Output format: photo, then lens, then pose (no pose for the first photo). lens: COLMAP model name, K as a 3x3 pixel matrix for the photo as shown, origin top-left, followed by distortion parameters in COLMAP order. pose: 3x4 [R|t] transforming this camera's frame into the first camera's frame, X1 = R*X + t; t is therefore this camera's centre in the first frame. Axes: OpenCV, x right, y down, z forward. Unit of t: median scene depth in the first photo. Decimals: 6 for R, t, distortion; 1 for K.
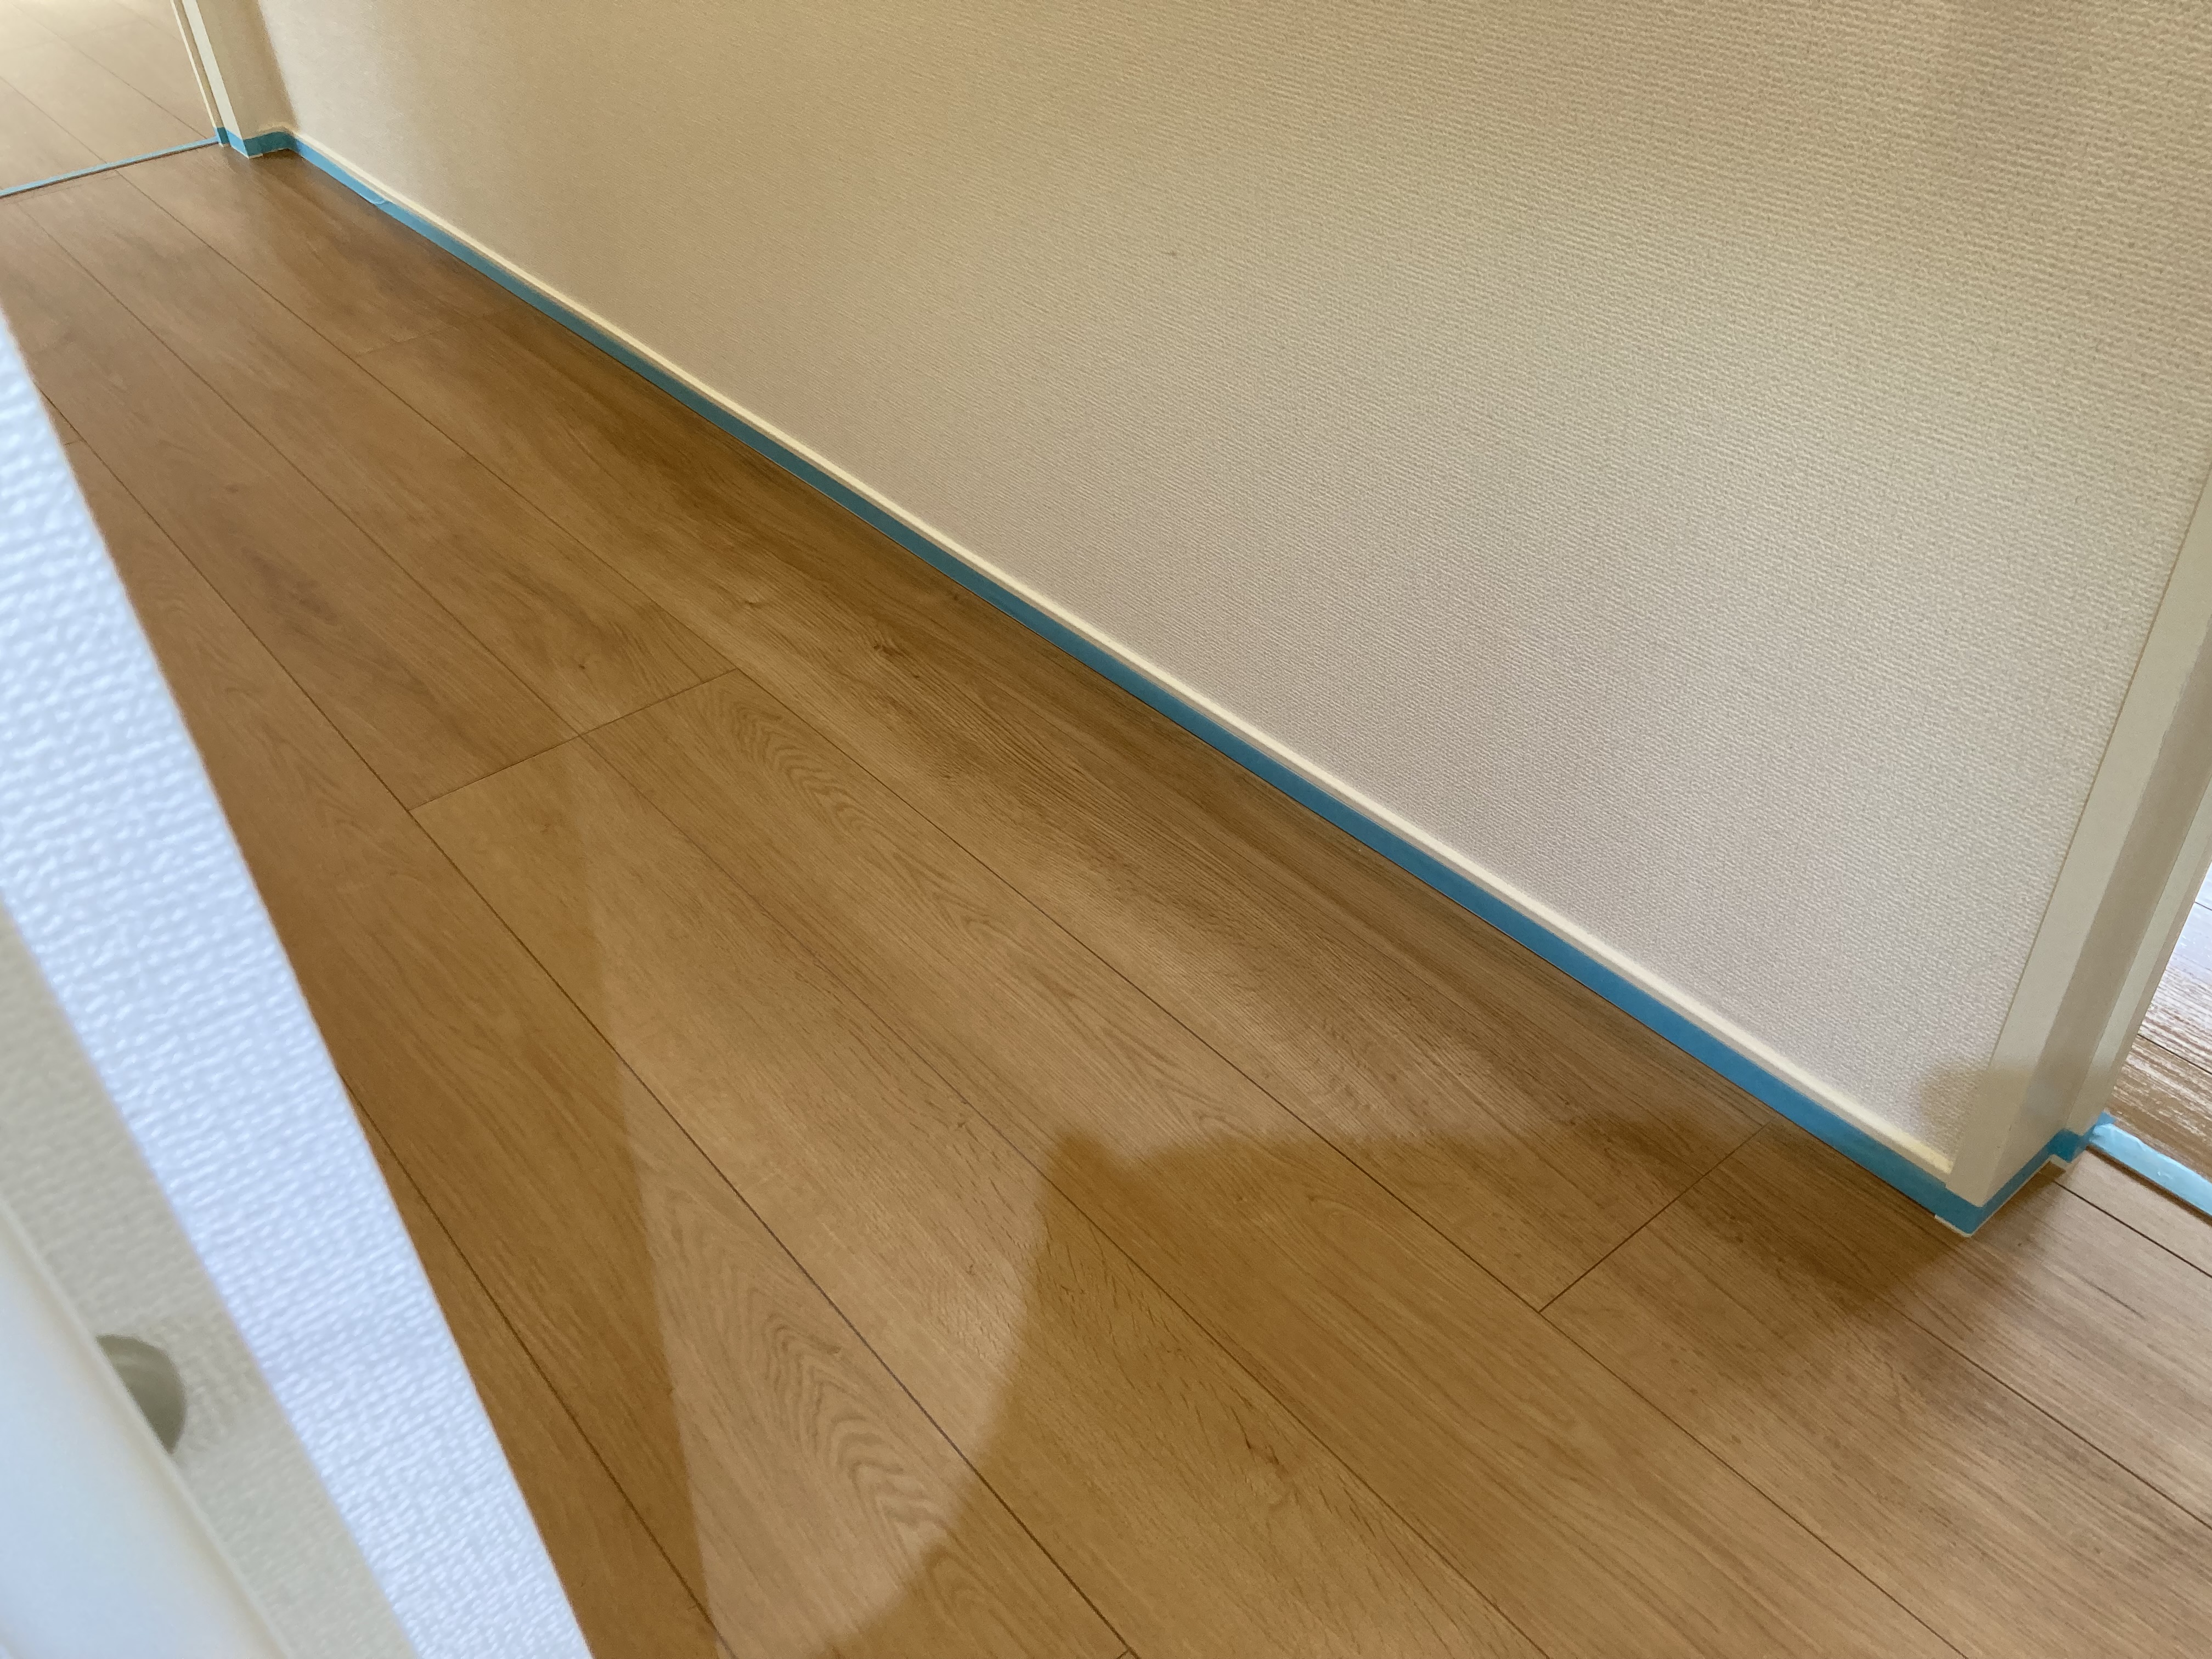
lens RADIAL K [[1817.0, 0, 1117.6], [0, 1817.0, 839.2], [0, 0, 1]] dist [0.041530, -0.050982]
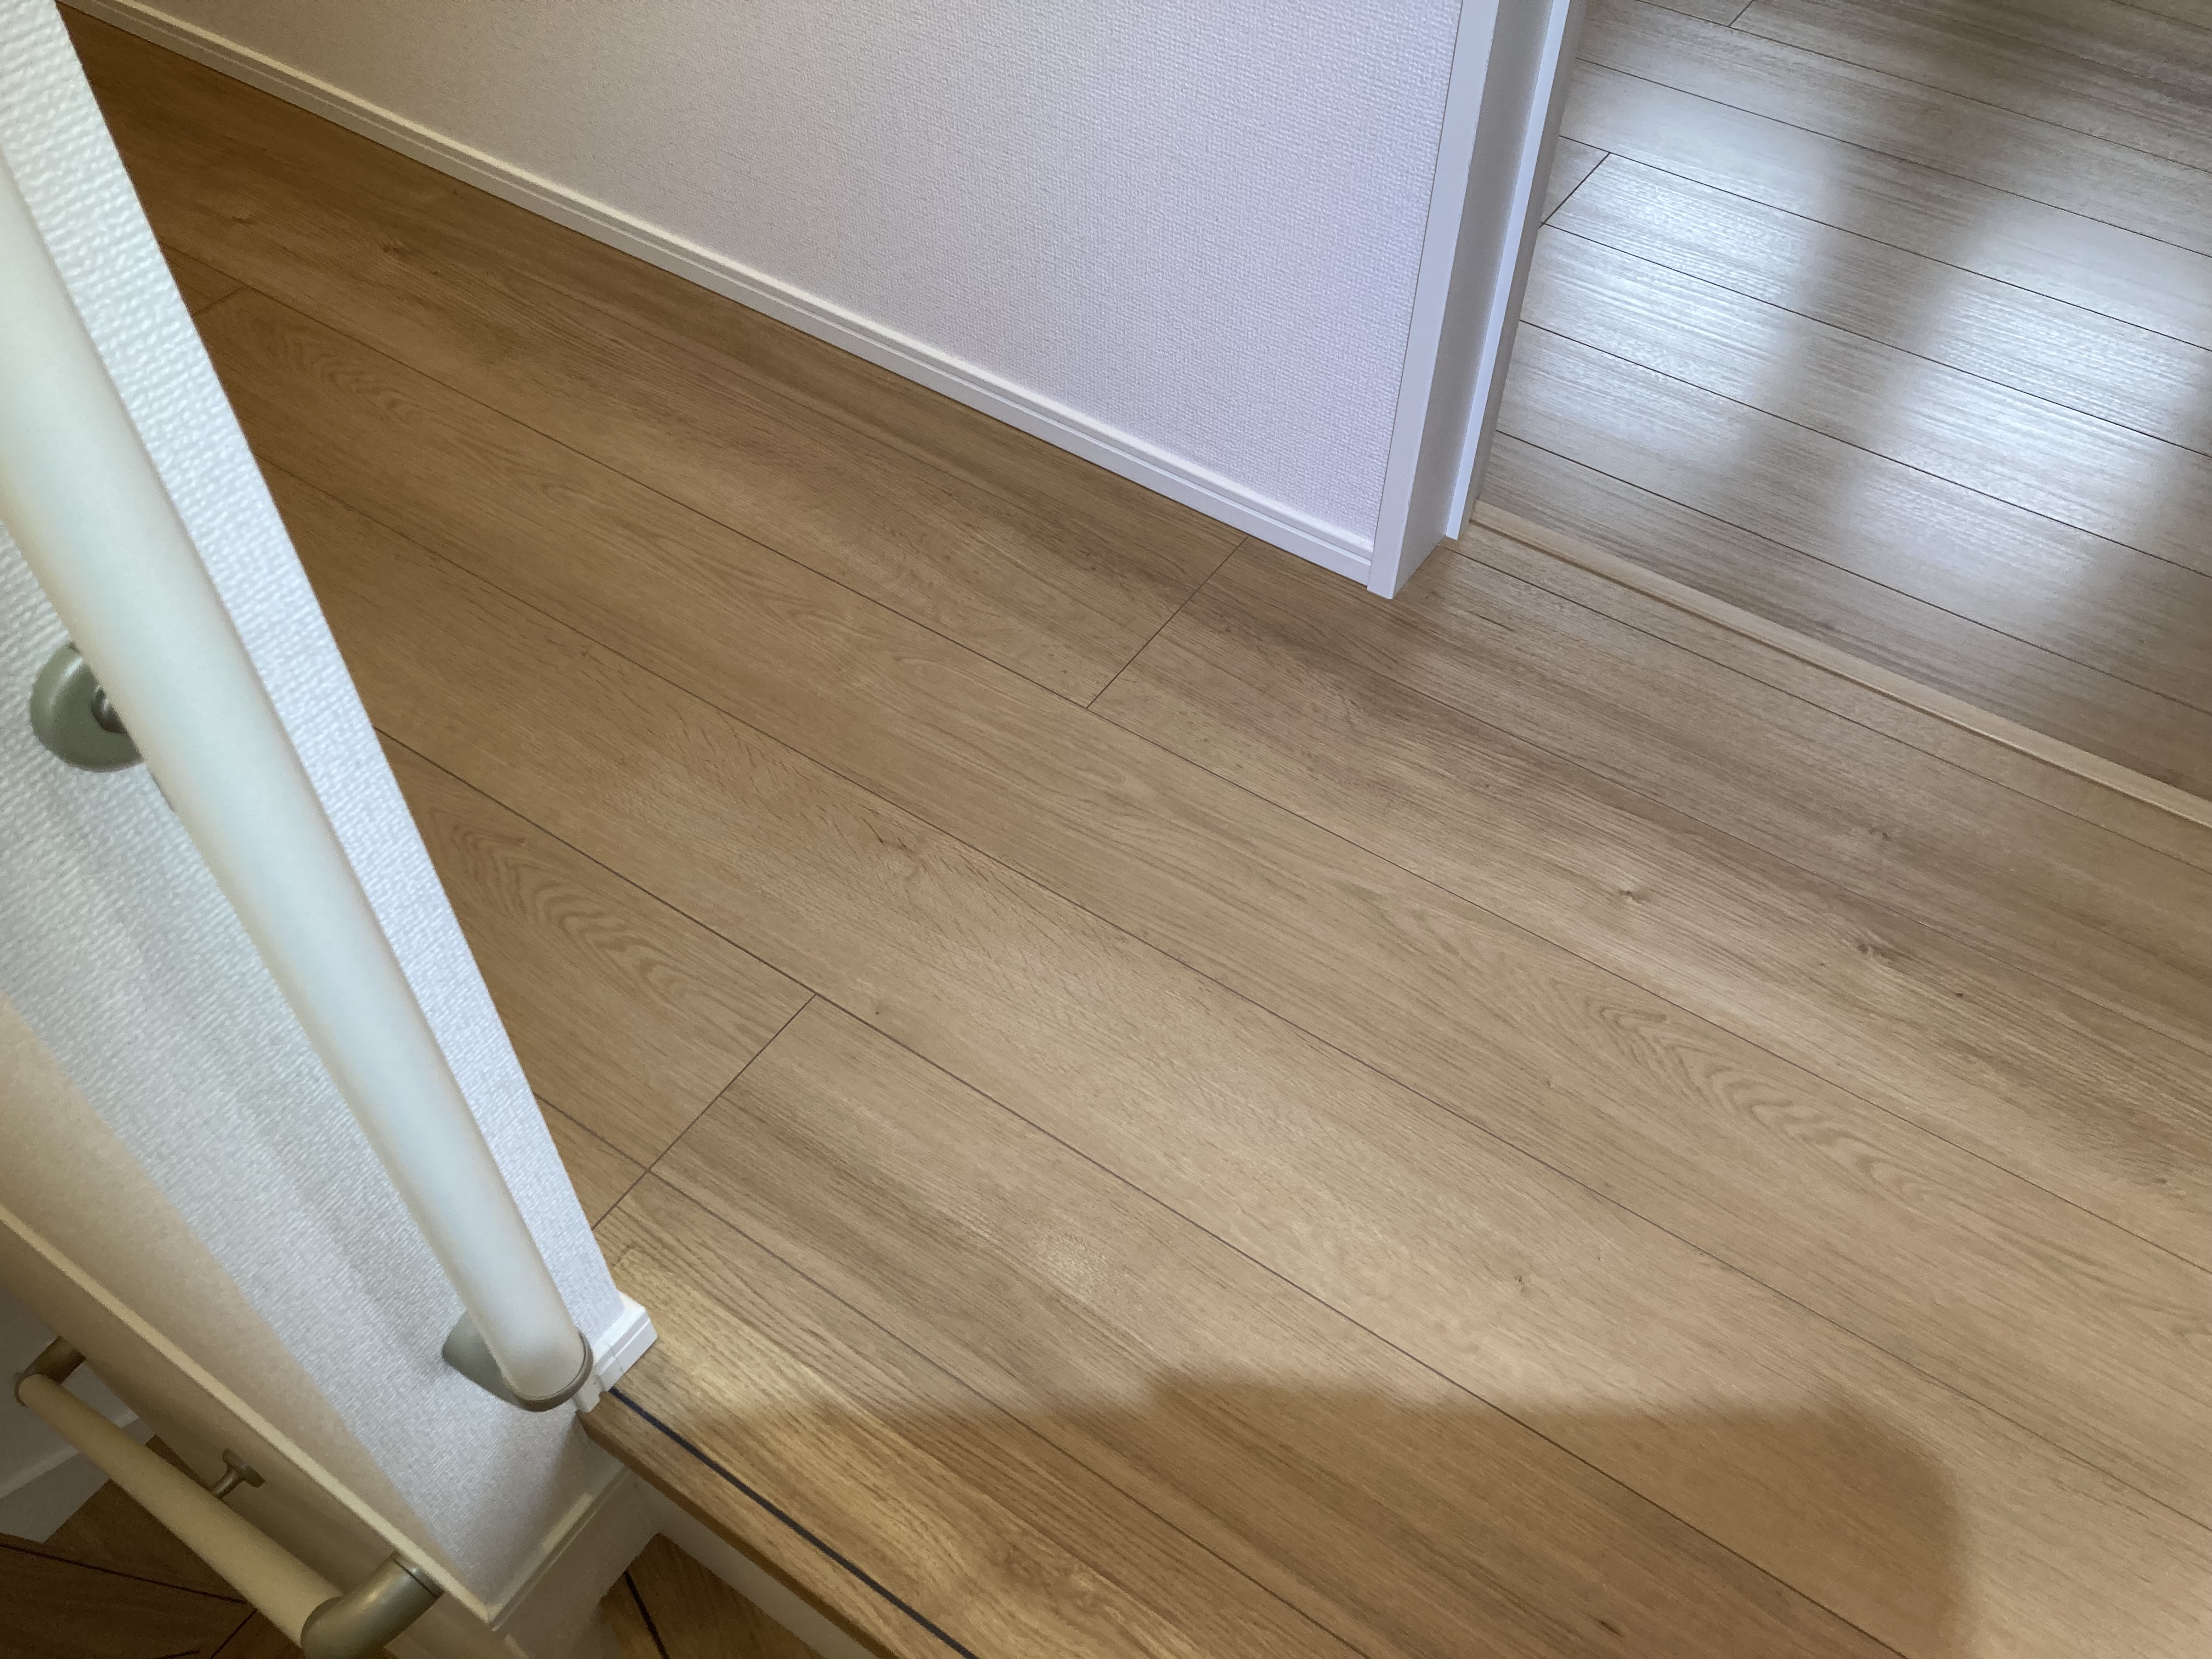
lens RADIAL K [[1817.0, 0, 1127.4], [0, 1817.0, 859.9], [0, 0, 1]] dist [0.041530, -0.050982]
pose [[0.955591, -0.186333, 0.228312, -0.053593], [0.135012, 0.965457, 0.222855, 0.084734], [-0.261950, -0.182134, 0.947739, -0.237613]]
